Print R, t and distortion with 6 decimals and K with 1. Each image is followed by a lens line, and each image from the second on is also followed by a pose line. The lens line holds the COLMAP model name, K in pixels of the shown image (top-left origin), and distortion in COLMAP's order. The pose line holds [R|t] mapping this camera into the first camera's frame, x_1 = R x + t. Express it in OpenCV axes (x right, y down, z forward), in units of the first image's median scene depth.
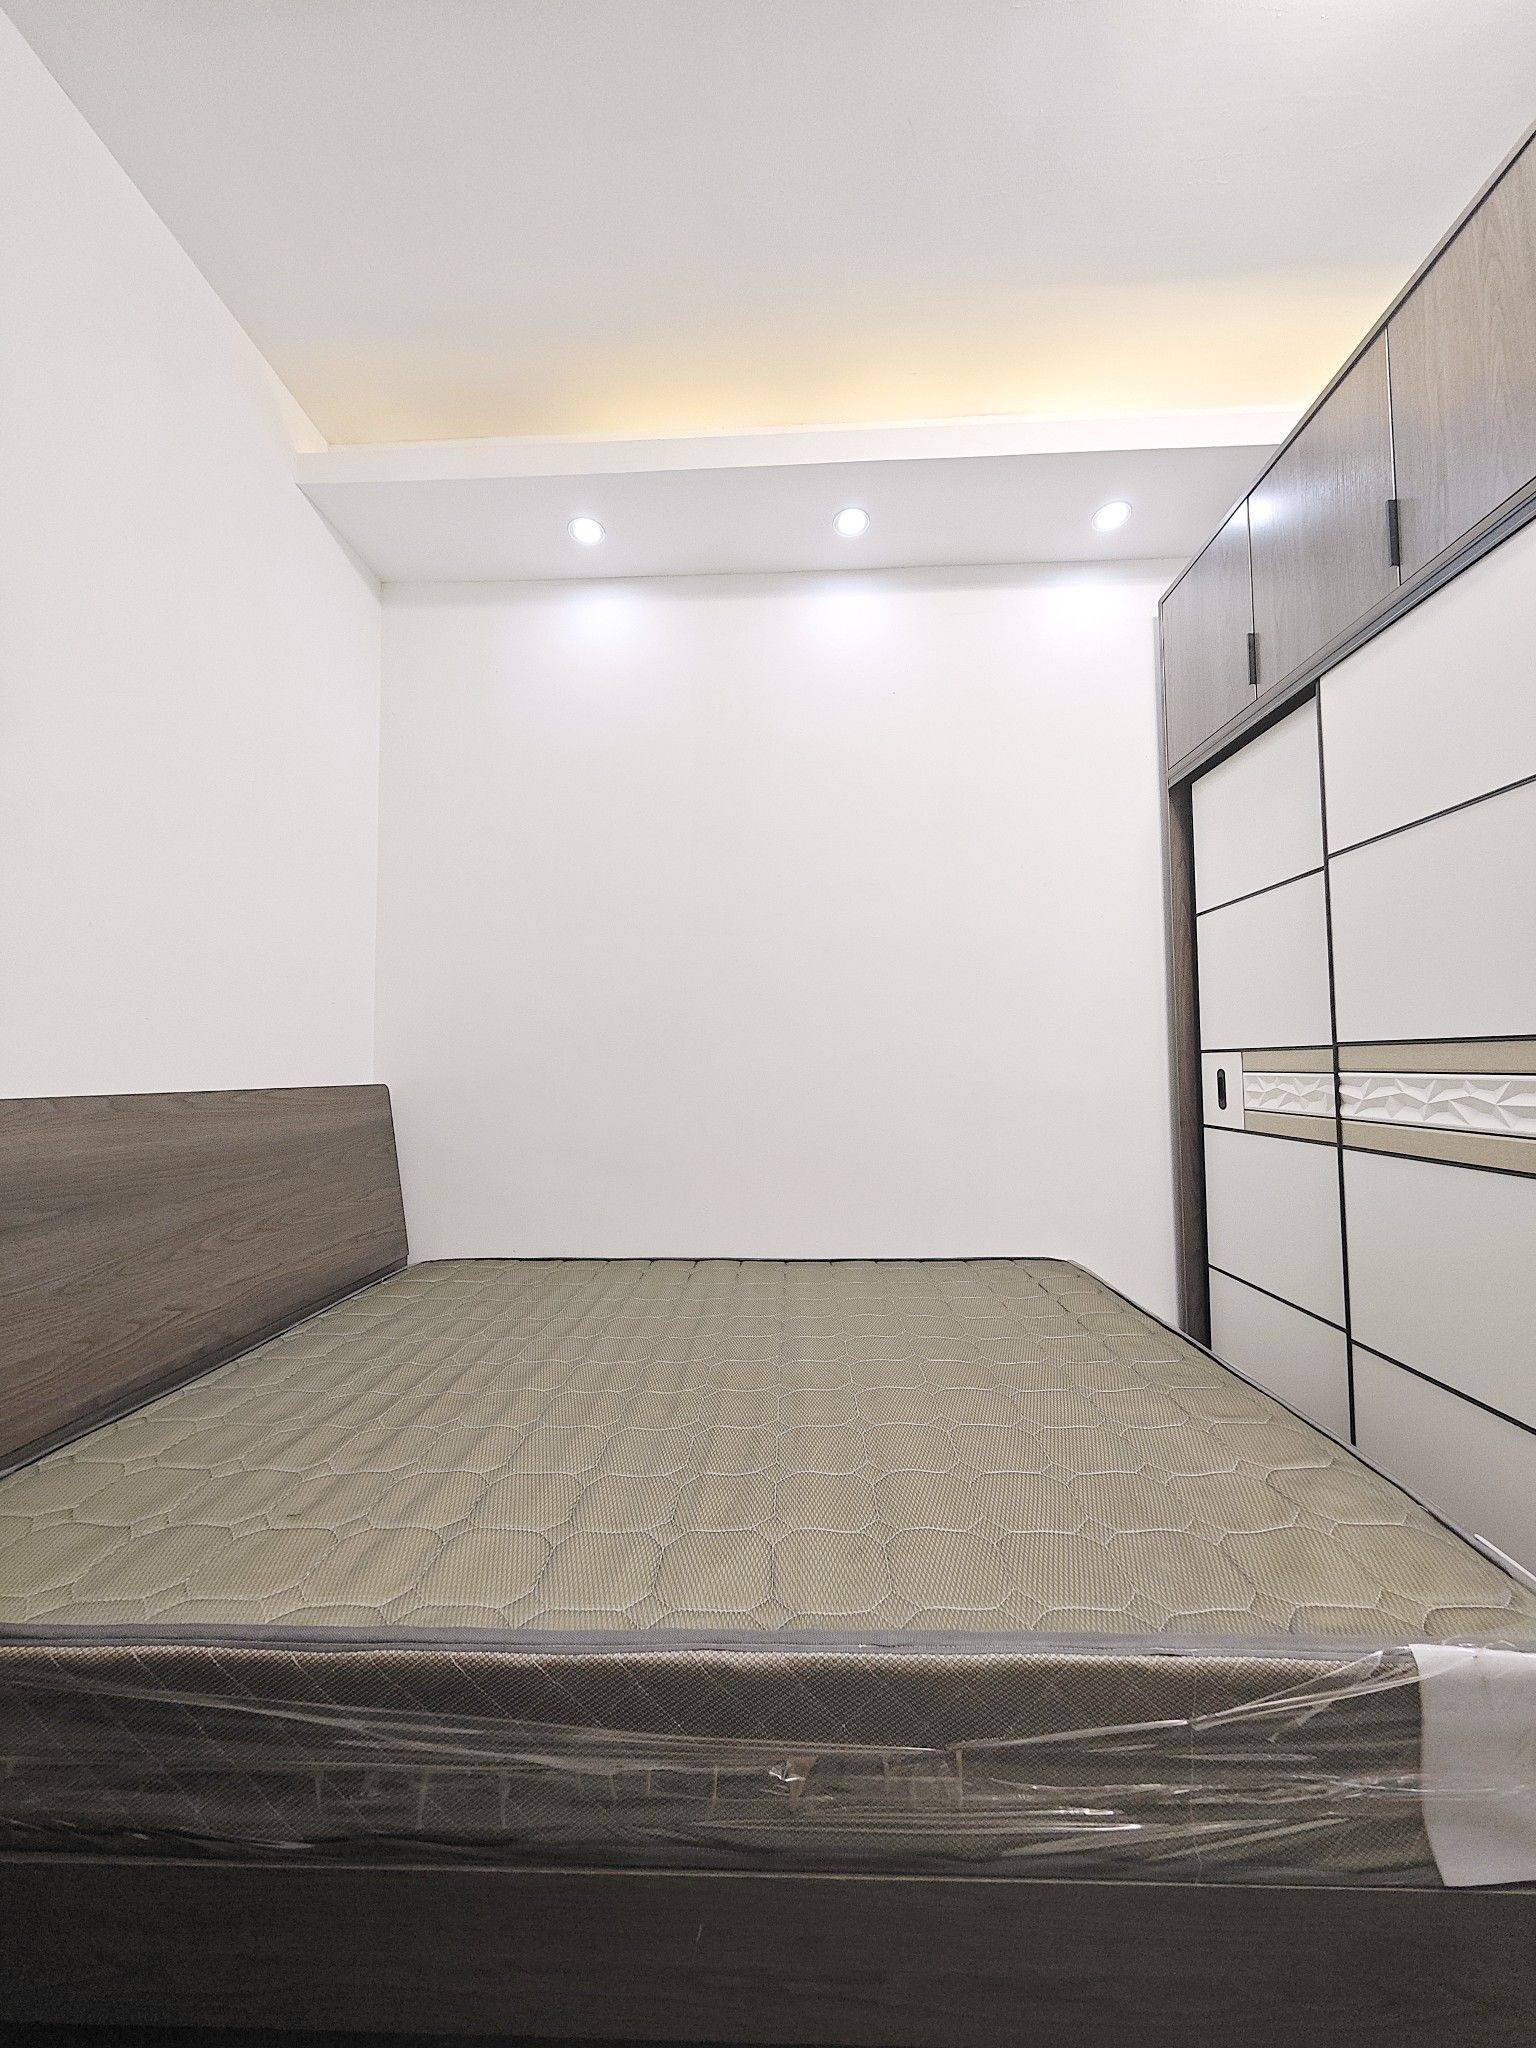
lens RADIAL K [[741.6, 0, 768.0], [0, 741.6, 1024.0], [0, 0, 1]] dist [0.000595, -0.000010]
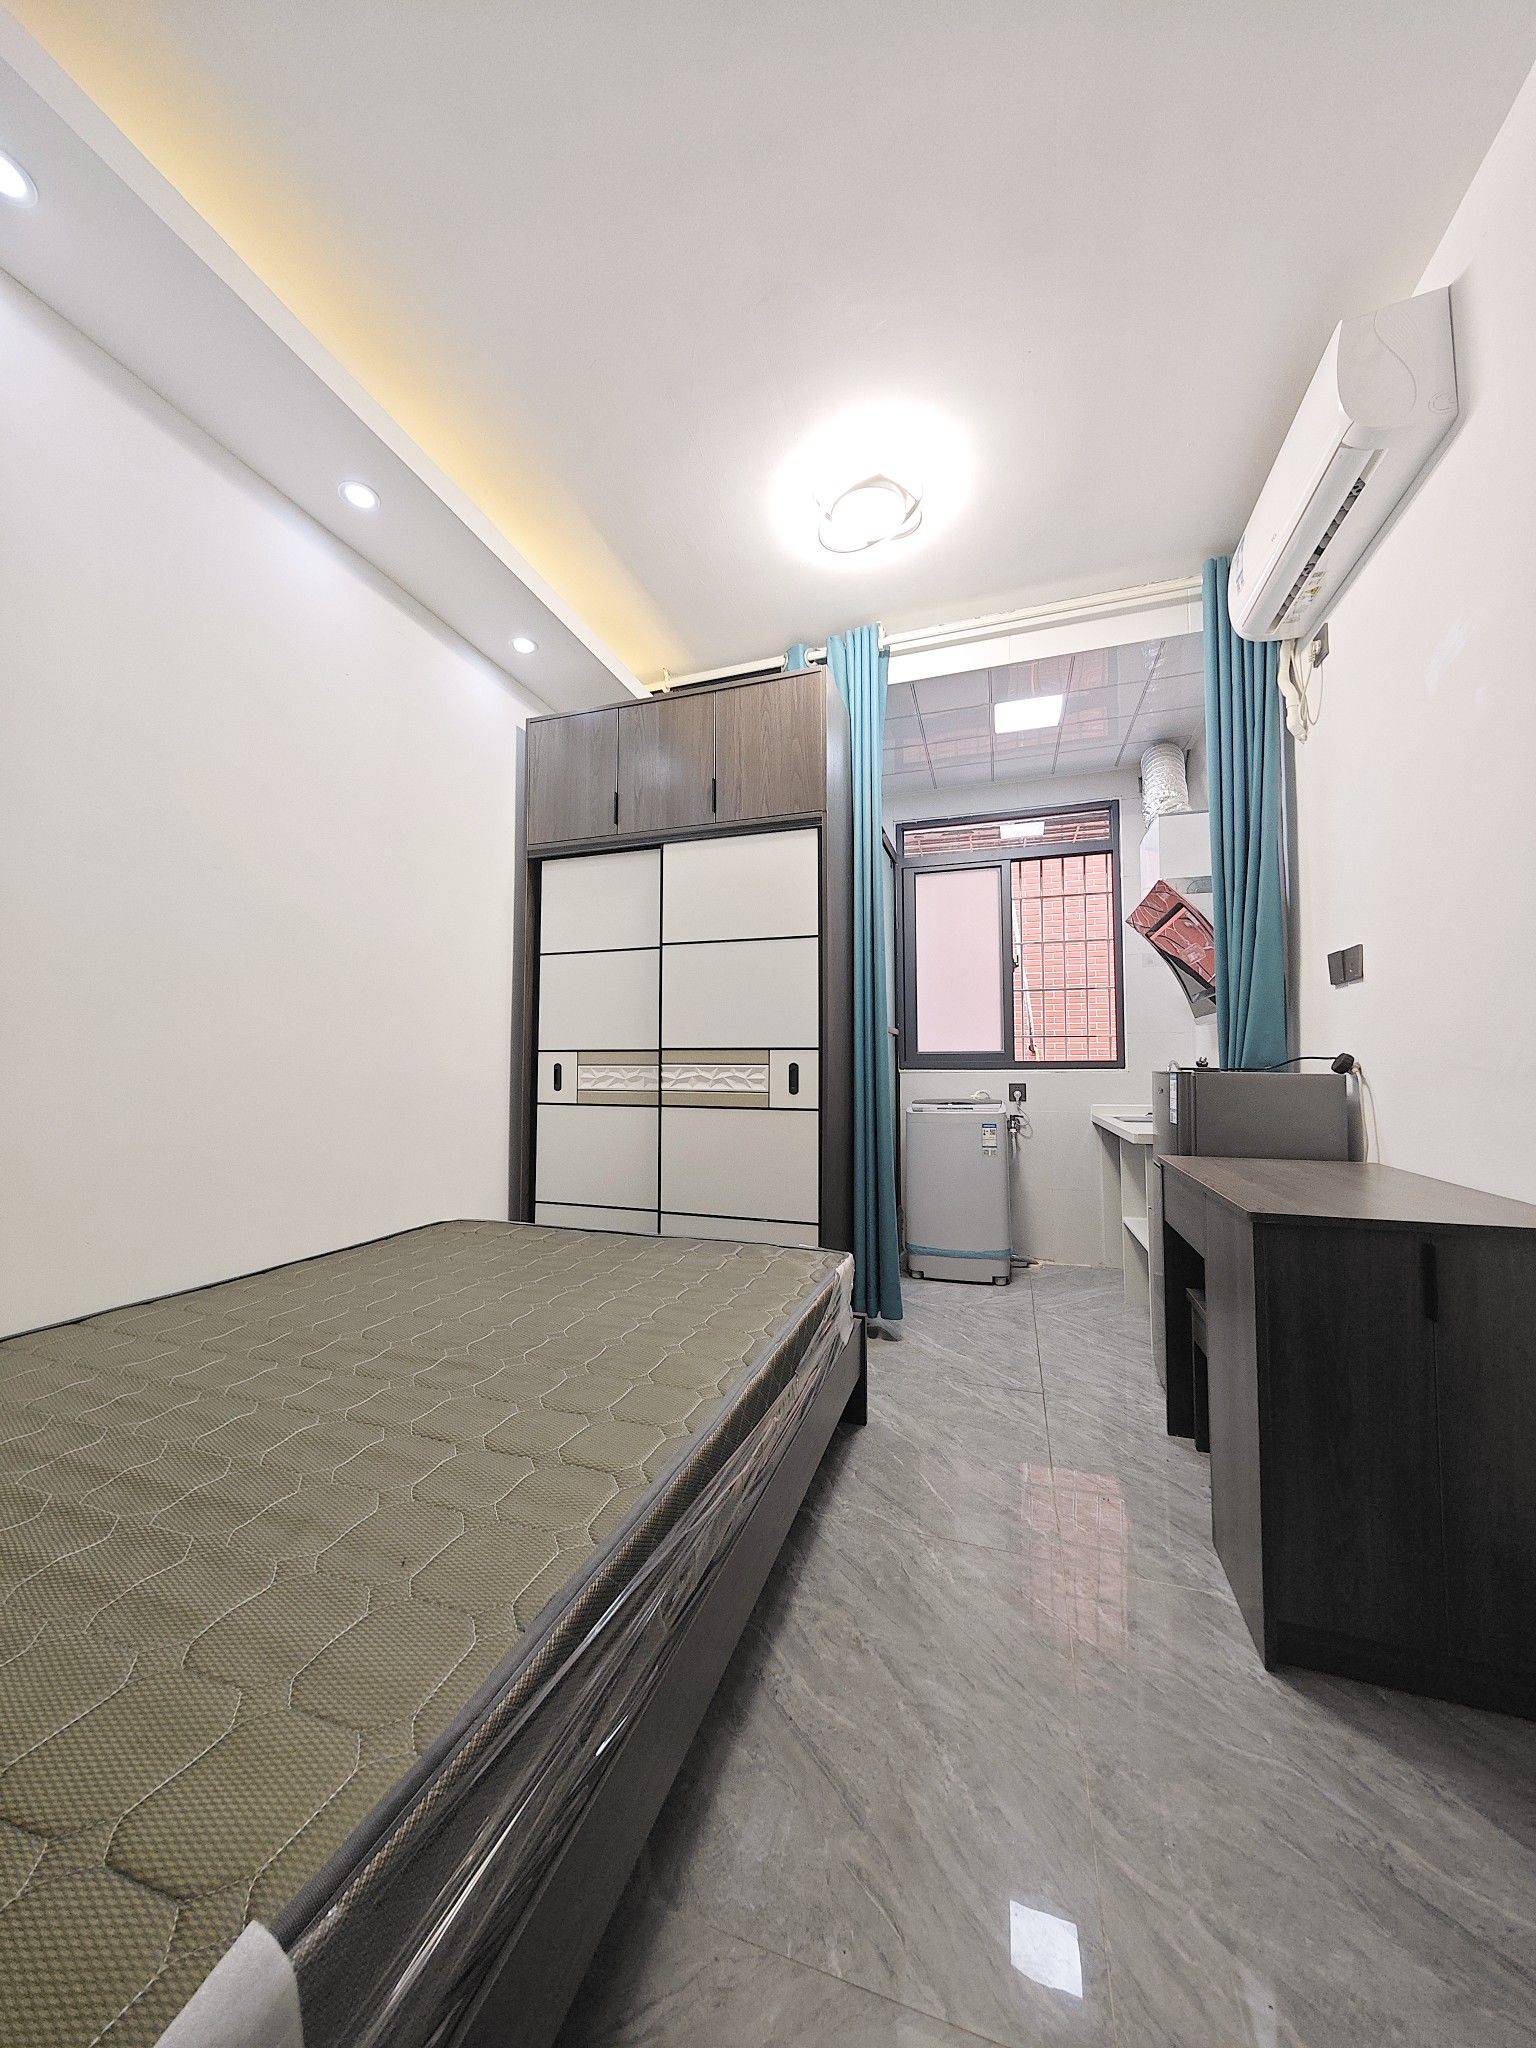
lens RADIAL K [[726.5, 0, 766.9], [0, 726.5, 1036.4], [0, 0, 1]] dist [0.000945, -0.000077]
pose [[0.274242, 0.057252, 0.959955, -0.845657], [-0.060524, 0.997275, -0.042187, 0.054900], [-0.959754, -0.046531, 0.276960, 0.263720]]
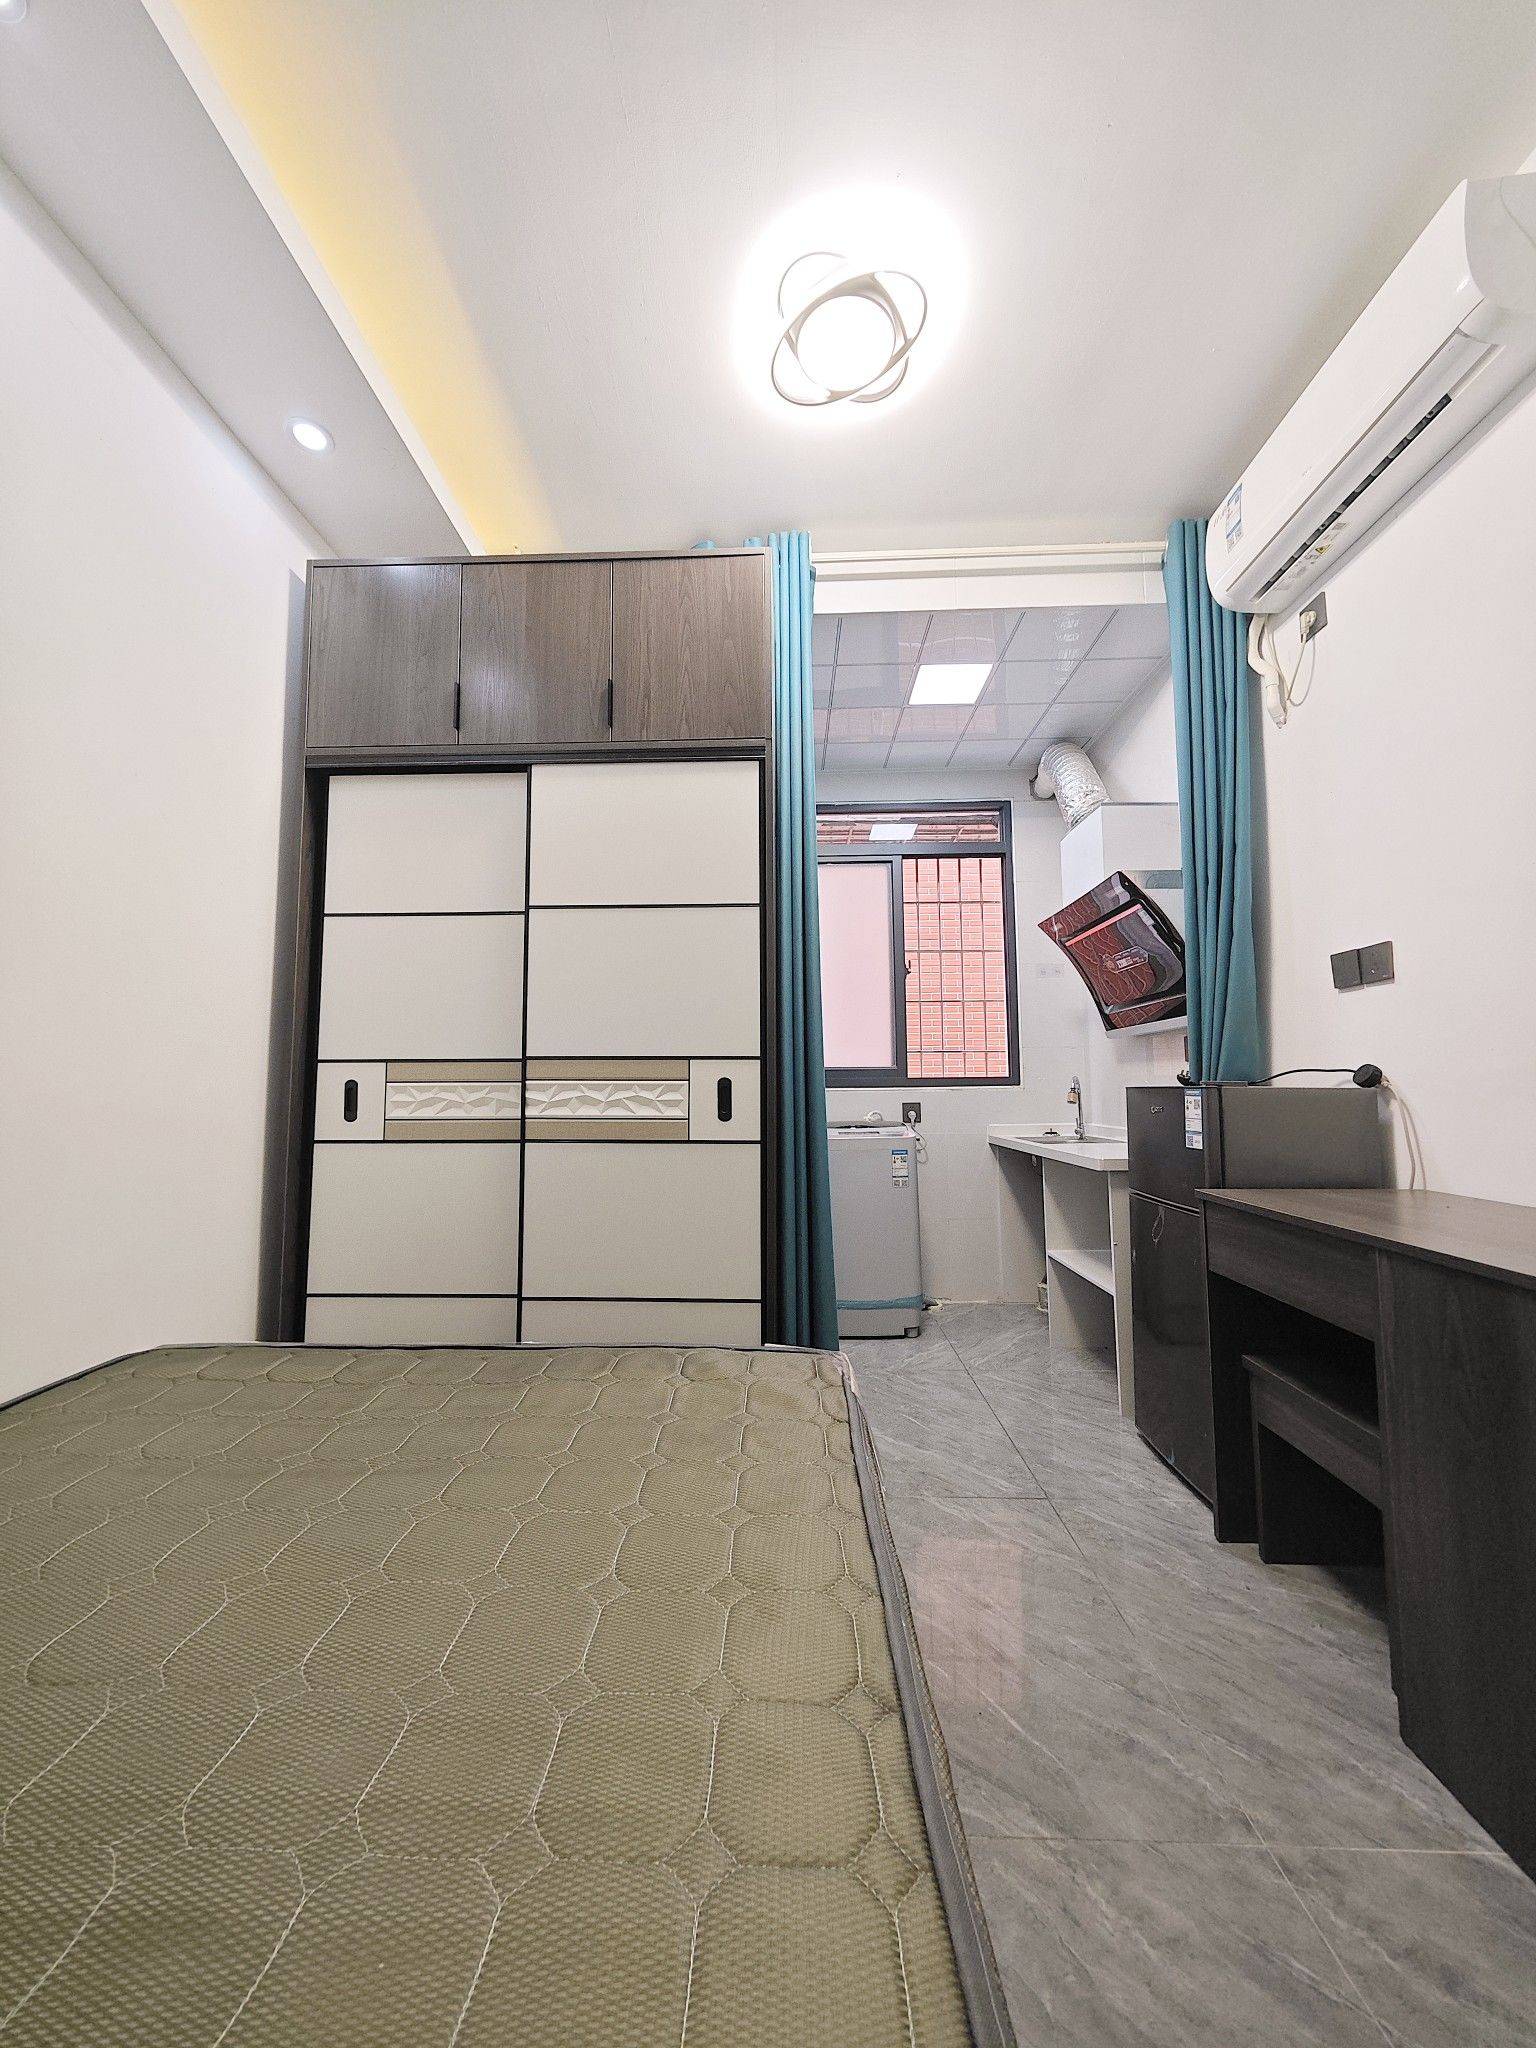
lens RADIAL K [[726.5, 0, 766.9], [0, 726.5, 1036.4], [0, 0, 1]] dist [0.000945, -0.000077]
pose [[-0.009593, 0.086540, 0.996202, -0.435758], [-0.052890, 0.994810, -0.086928, 0.074504], [-0.998554, -0.053523, -0.004966, 0.599911]]
